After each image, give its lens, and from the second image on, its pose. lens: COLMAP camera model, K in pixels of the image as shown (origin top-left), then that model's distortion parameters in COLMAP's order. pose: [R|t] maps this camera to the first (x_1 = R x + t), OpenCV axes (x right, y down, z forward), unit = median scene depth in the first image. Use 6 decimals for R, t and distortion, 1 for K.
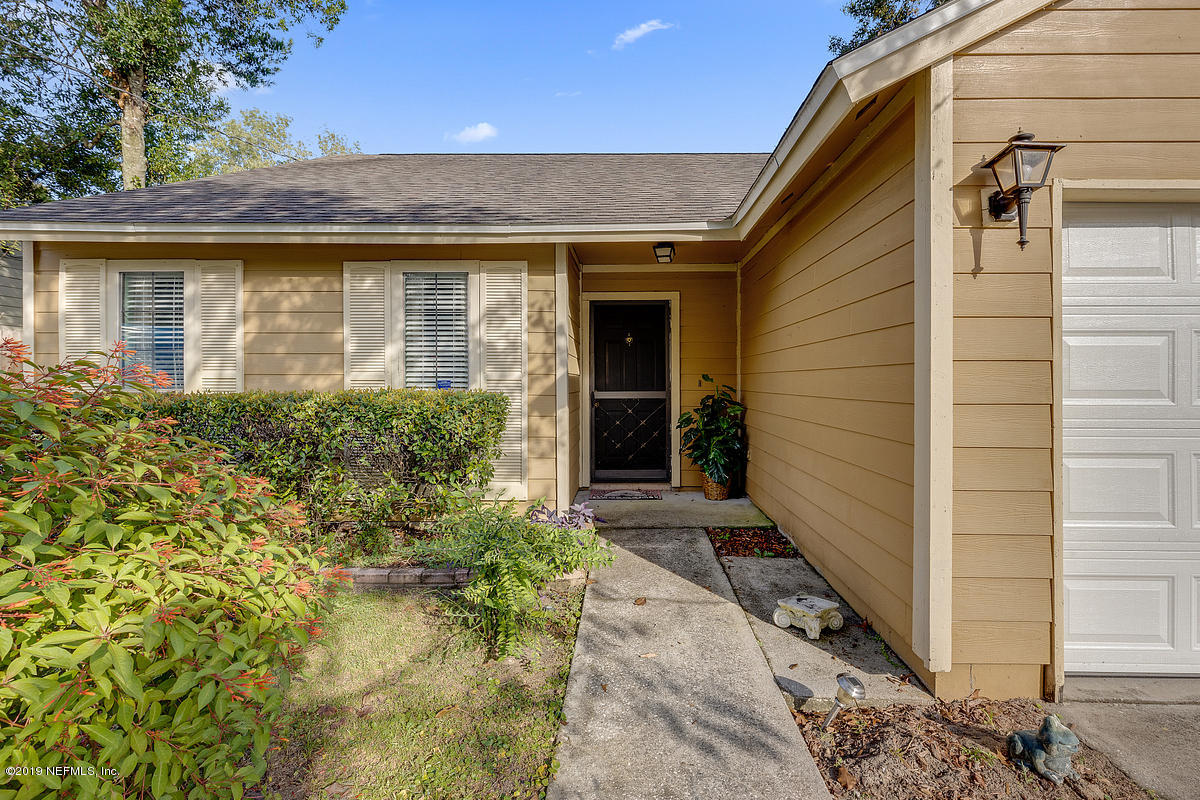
lens RADIAL K [[606.2, 0, 606.1], [0, 606.2, 386.4], [0, 0, 1]] dist [0.001408, 0.000022]
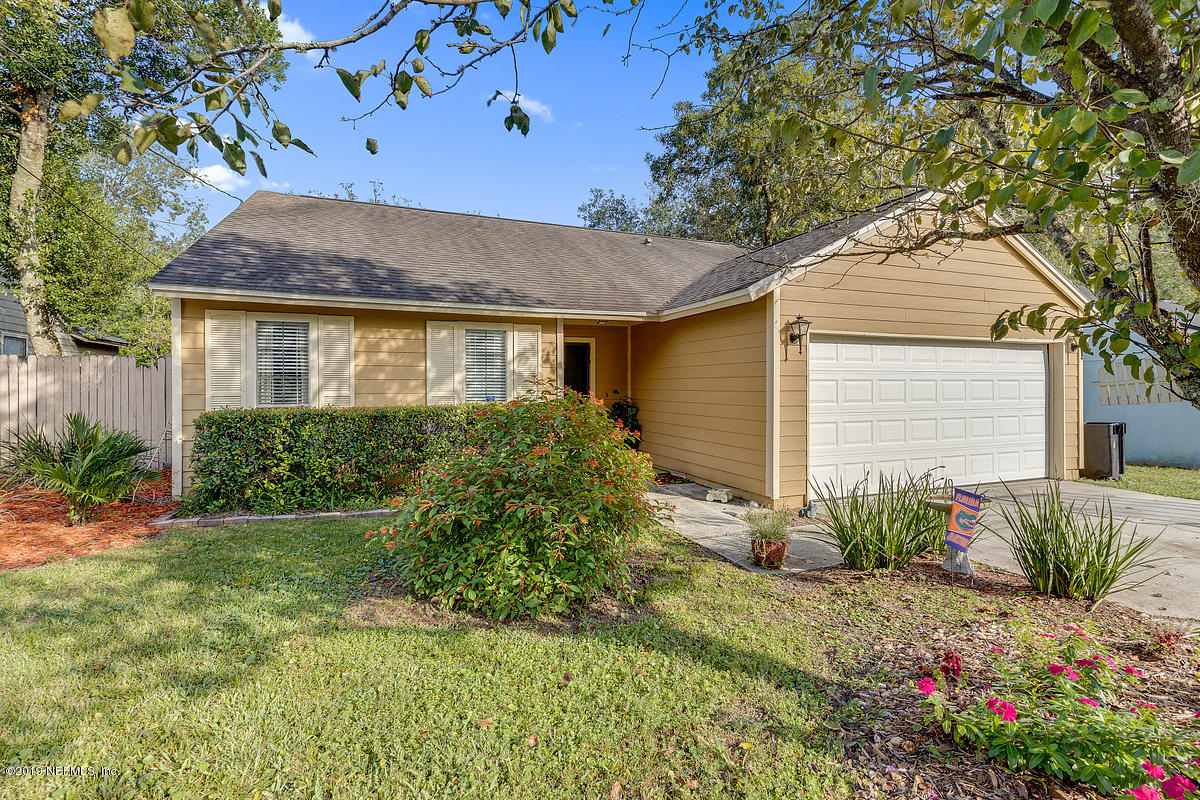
lens RADIAL K [[606.2, 0, 606.1], [0, 606.2, 386.4], [0, 0, 1]] dist [0.001408, 0.000022]
pose [[0.912667, -0.003948, 0.408685, -0.652265], [0.004596, 0.999989, -0.000604, -0.032308], [-0.408678, 0.002430, 0.912675, -0.617992]]
